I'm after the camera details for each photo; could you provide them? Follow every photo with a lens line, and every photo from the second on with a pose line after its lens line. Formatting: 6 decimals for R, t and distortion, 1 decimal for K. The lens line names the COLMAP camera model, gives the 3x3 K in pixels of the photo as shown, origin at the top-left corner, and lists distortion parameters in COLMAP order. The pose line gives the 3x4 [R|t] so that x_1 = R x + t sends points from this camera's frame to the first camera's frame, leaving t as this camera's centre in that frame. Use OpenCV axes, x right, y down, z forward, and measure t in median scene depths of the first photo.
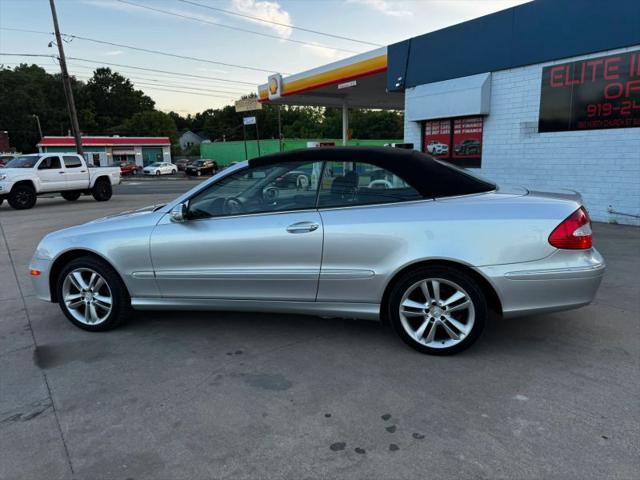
lens RADIAL K [[454.4, 0, 321.2], [0, 454.4, 241.0], [0, 0, 1]] dist [0.047404, -0.064293]
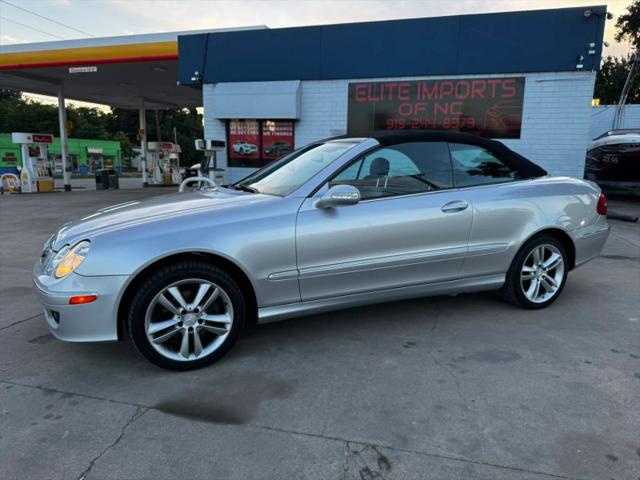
lens RADIAL K [[454.4, 0, 321.2], [0, 454.4, 241.0], [0, 0, 1]] dist [0.047404, -0.064293]
pose [[0.781295, -0.070203, 0.620201, -0.252690], [0.078834, 0.996796, 0.013521, 0.002446], [-0.619164, 0.038329, 0.784326, 0.106030]]
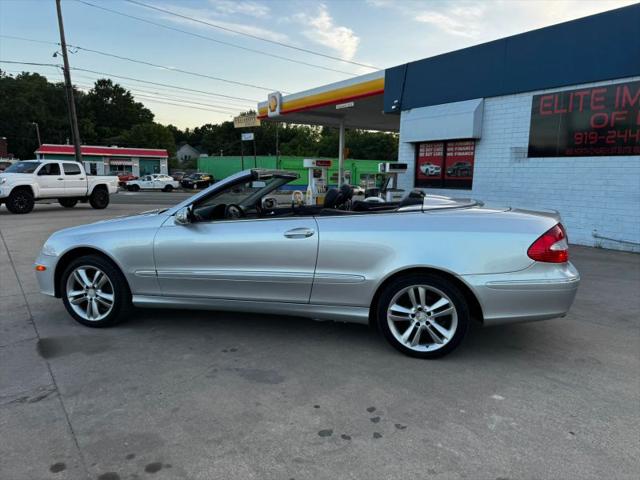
lens RADIAL K [[454.4, 0, 321.2], [0, 454.4, 241.0], [0, 0, 1]] dist [0.047404, -0.064293]
pose [[0.999237, 0.036376, 0.014245, -0.001062], [-0.035789, 0.998576, -0.039552, 0.007970], [-0.015664, 0.039012, 0.999116, -0.018393]]
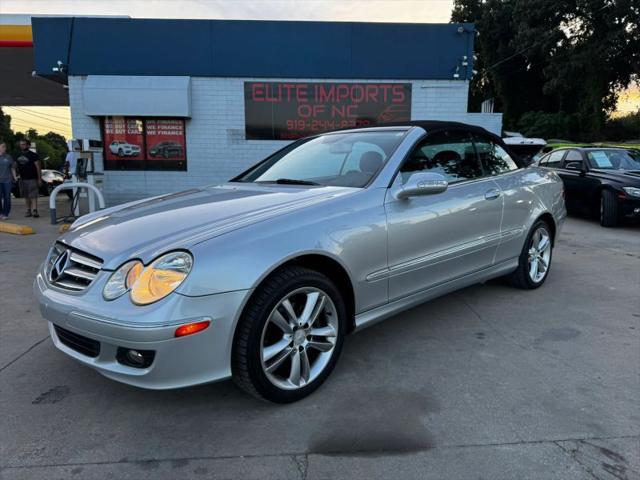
lens RADIAL K [[454.4, 0, 321.2], [0, 454.4, 241.0], [0, 0, 1]] dist [0.047404, -0.064293]
pose [[0.525133, -0.106246, 0.844362, -0.313522], [0.140133, 0.989428, 0.037347, -0.005371], [-0.839403, 0.098711, 0.534470, 0.215363]]
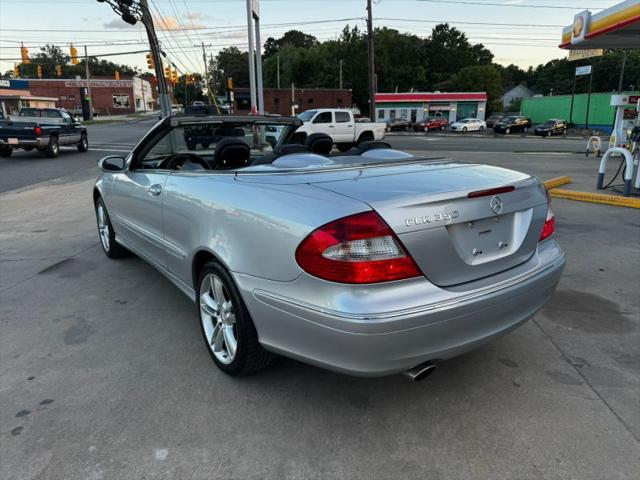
lens RADIAL K [[453.3, 0, 325.0], [0, 453.3, 239.3], [0, 0, 1]] dist [0.057841, -0.077164]
pose [[0.777265, 0.180614, -0.602692, 0.222398], [-0.127189, 0.983239, 0.130627, -0.026411], [0.616184, -0.024876, 0.787210, 0.130462]]
